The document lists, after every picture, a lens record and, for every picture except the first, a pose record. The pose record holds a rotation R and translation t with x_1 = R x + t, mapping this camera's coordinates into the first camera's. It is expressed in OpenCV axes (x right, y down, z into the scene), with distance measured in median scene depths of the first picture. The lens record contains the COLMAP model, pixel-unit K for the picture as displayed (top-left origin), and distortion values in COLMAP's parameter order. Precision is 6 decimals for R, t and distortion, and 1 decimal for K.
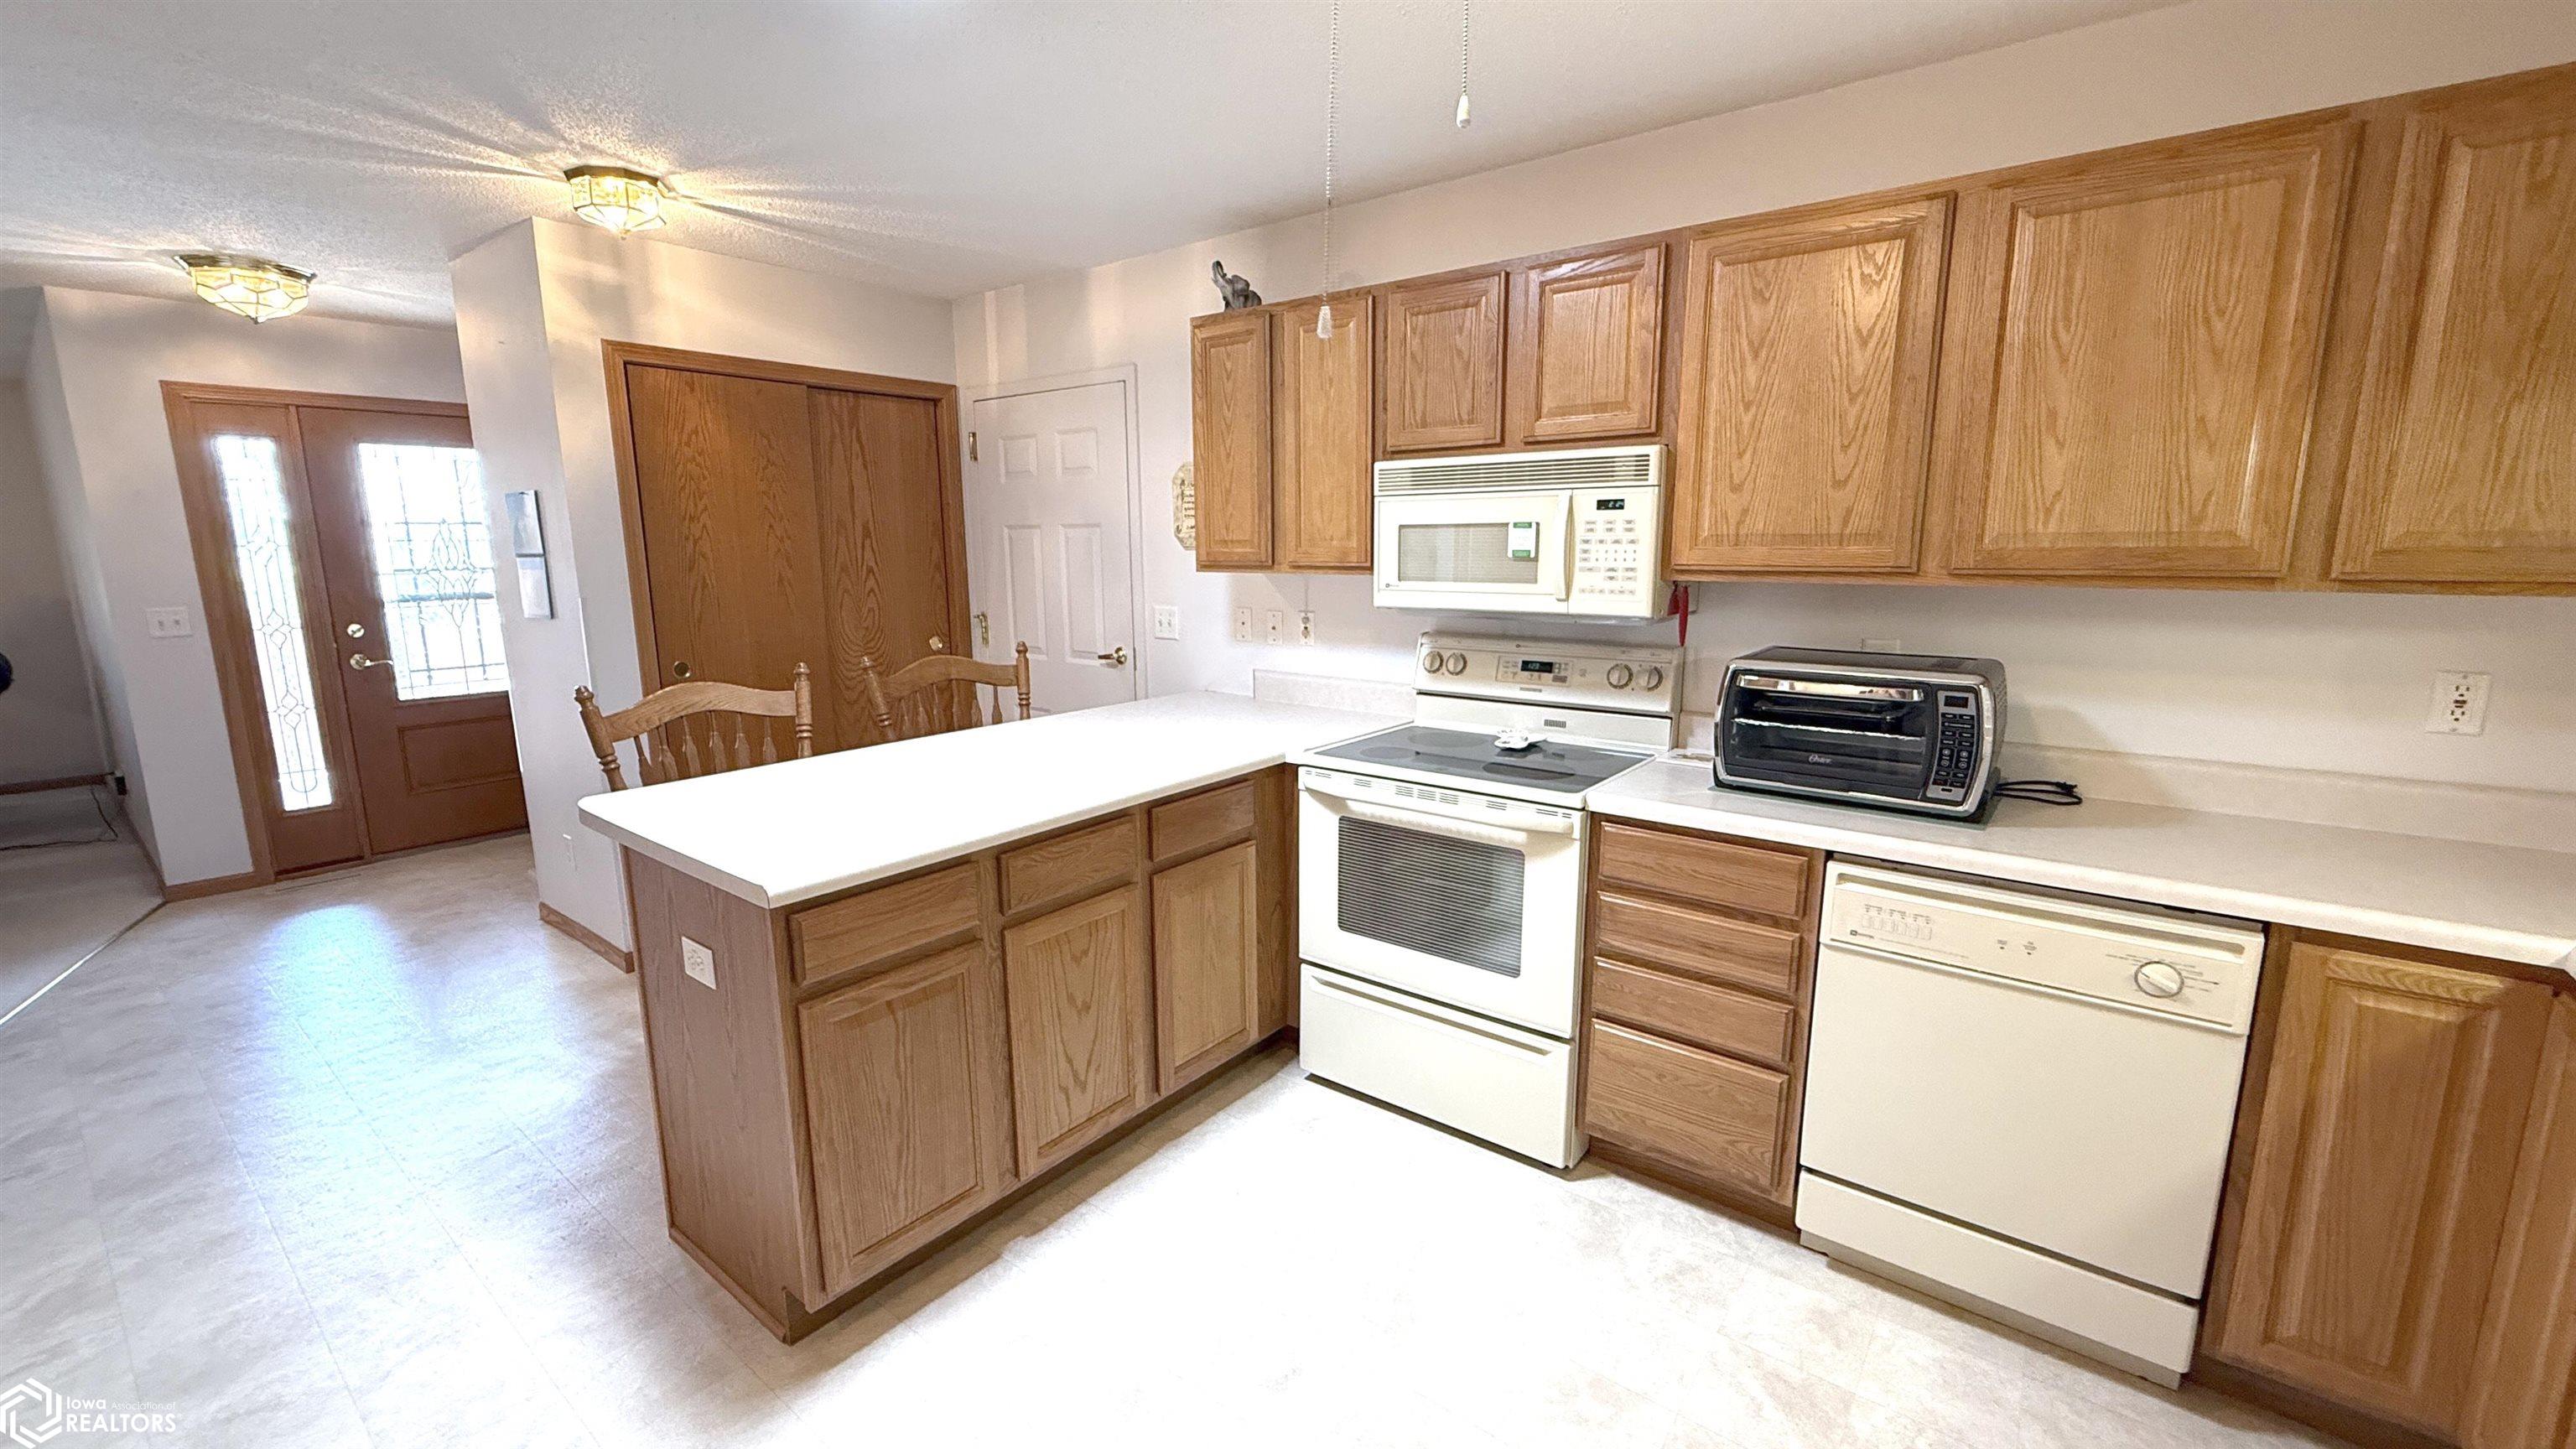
lens RADIAL K [[1028.0, 0, 1288.0], [0, 1028.0, 724.5], [0, 0, 1]] dist [0.000946, -0.000192]
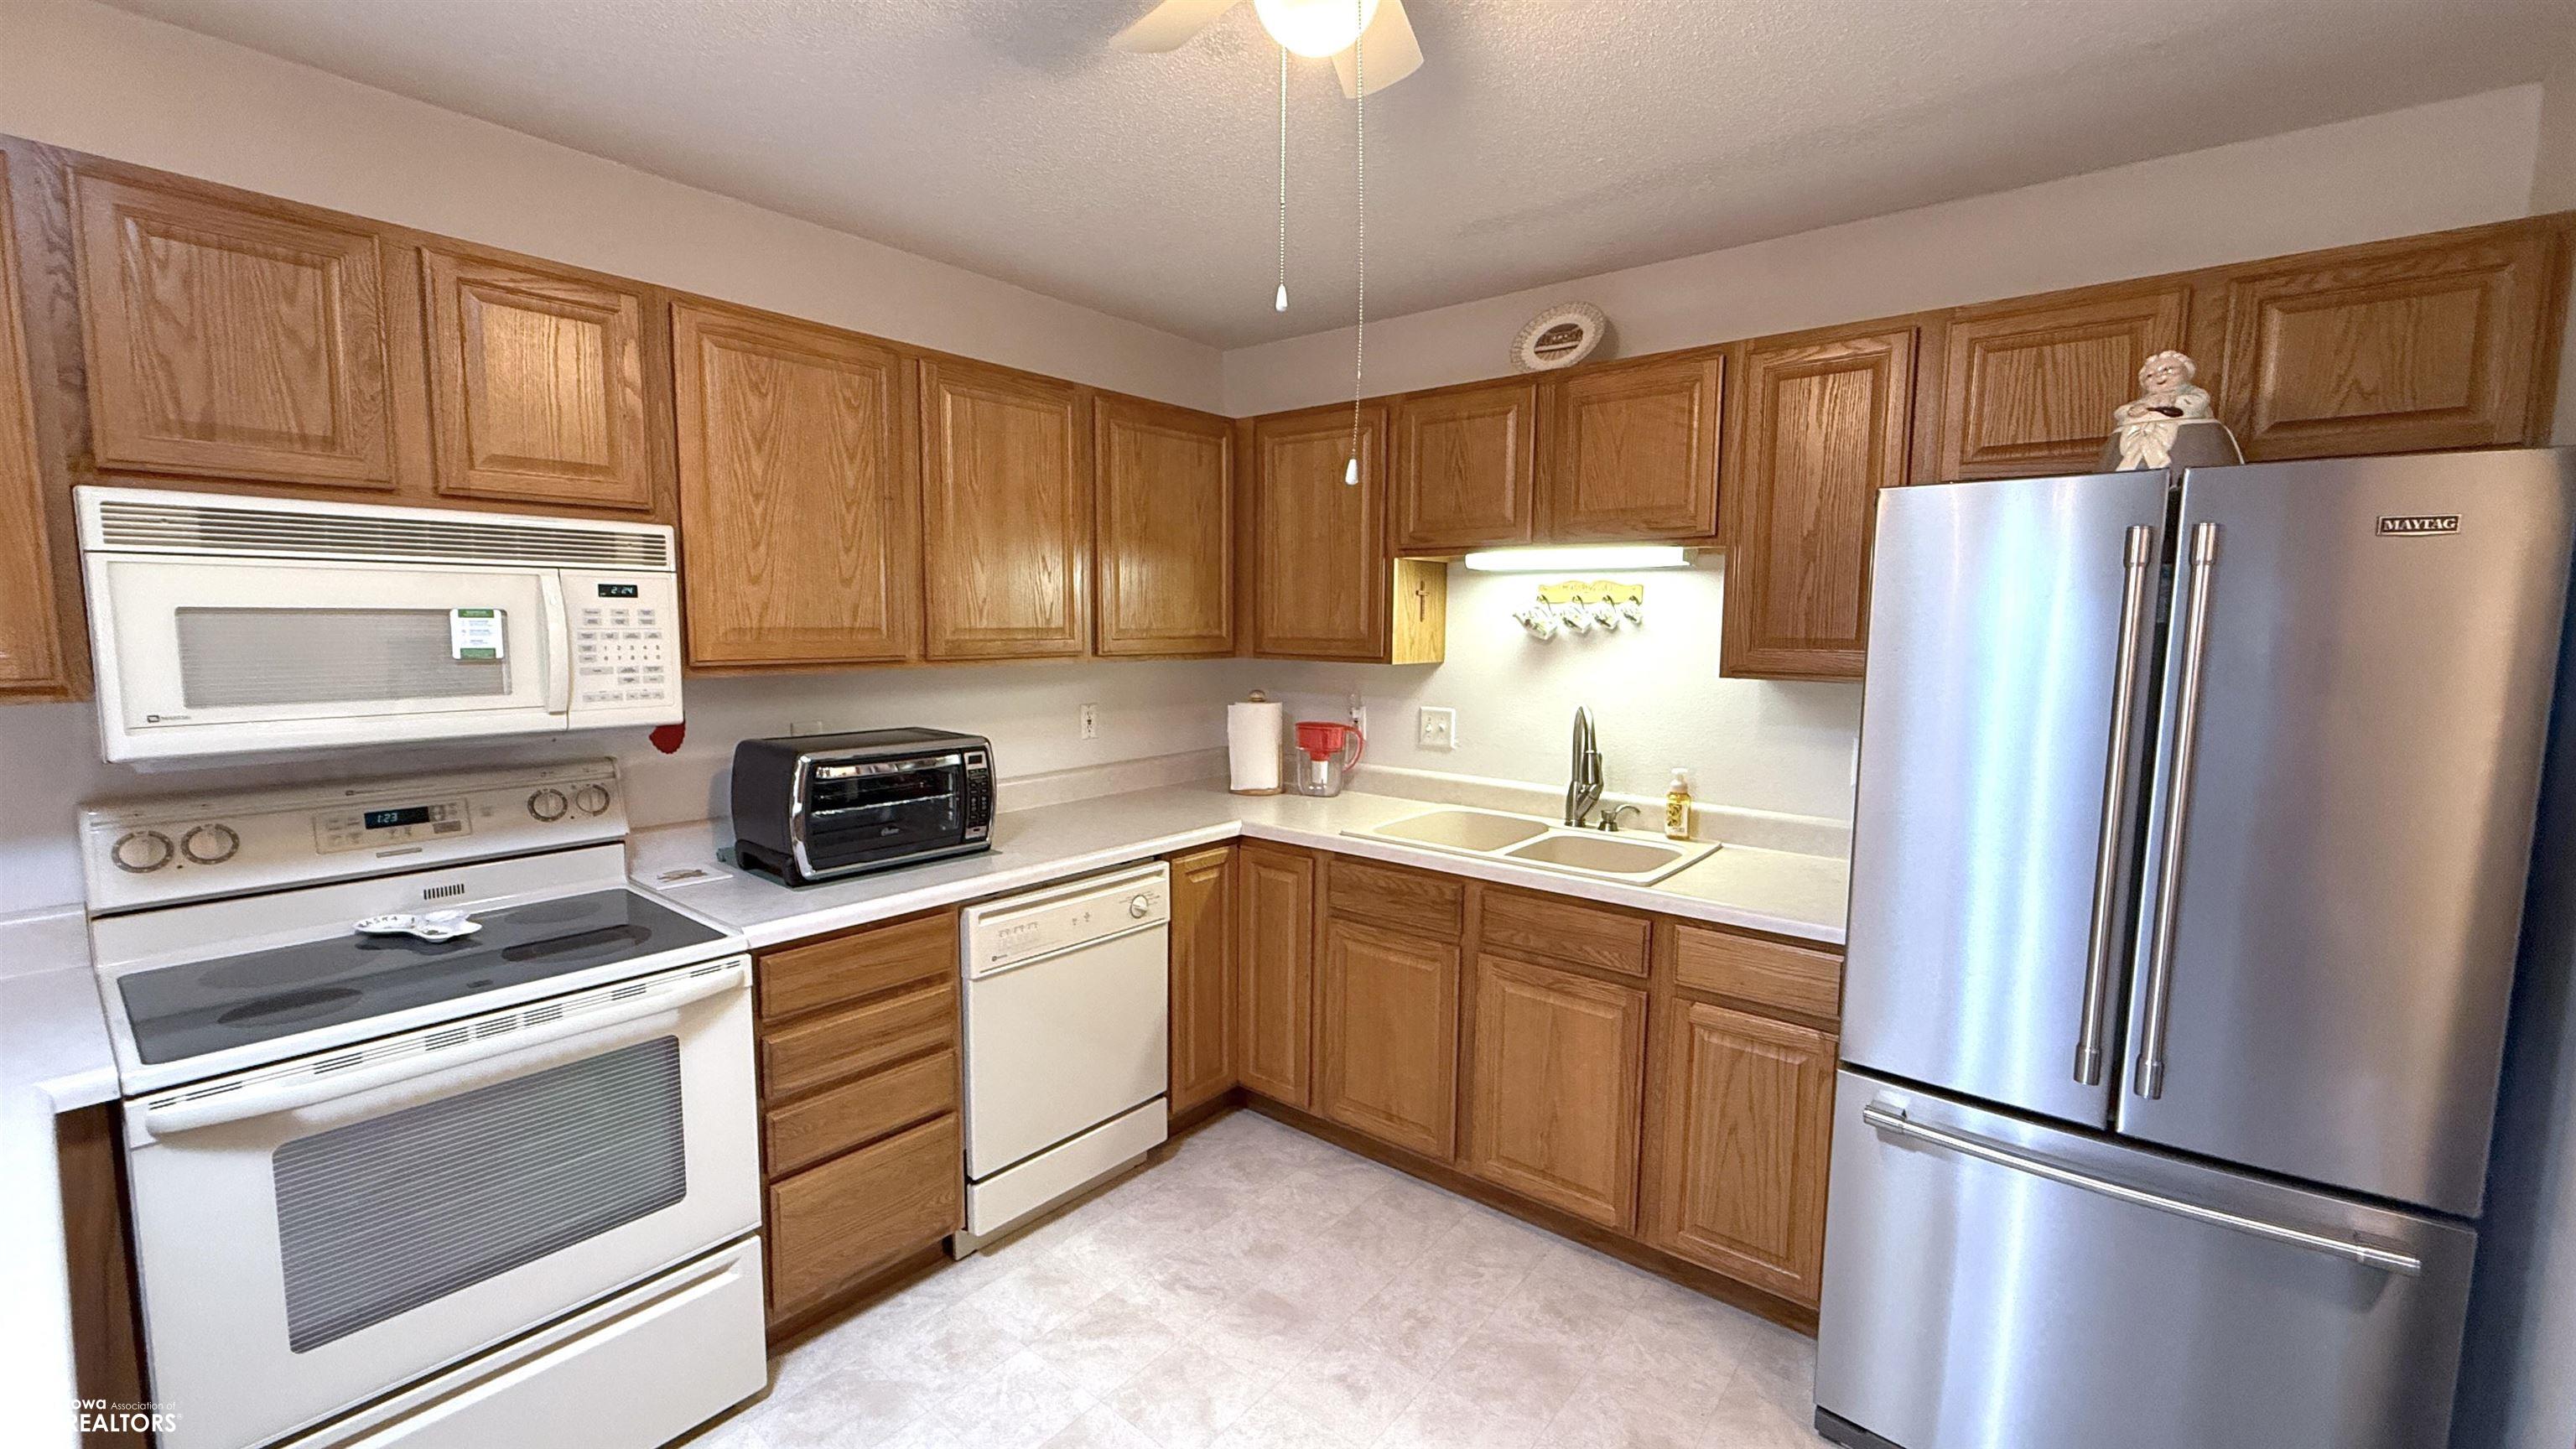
lens RADIAL K [[1028.0, 0, 1288.0], [0, 1028.0, 724.5], [0, 0, 1]] dist [0.000946, -0.000192]
pose [[0.019402, -0.097861, 0.995011, -0.488480], [0.168235, 0.981328, 0.093234, -0.095782], [-0.985556, 0.165587, 0.035503, 0.461201]]
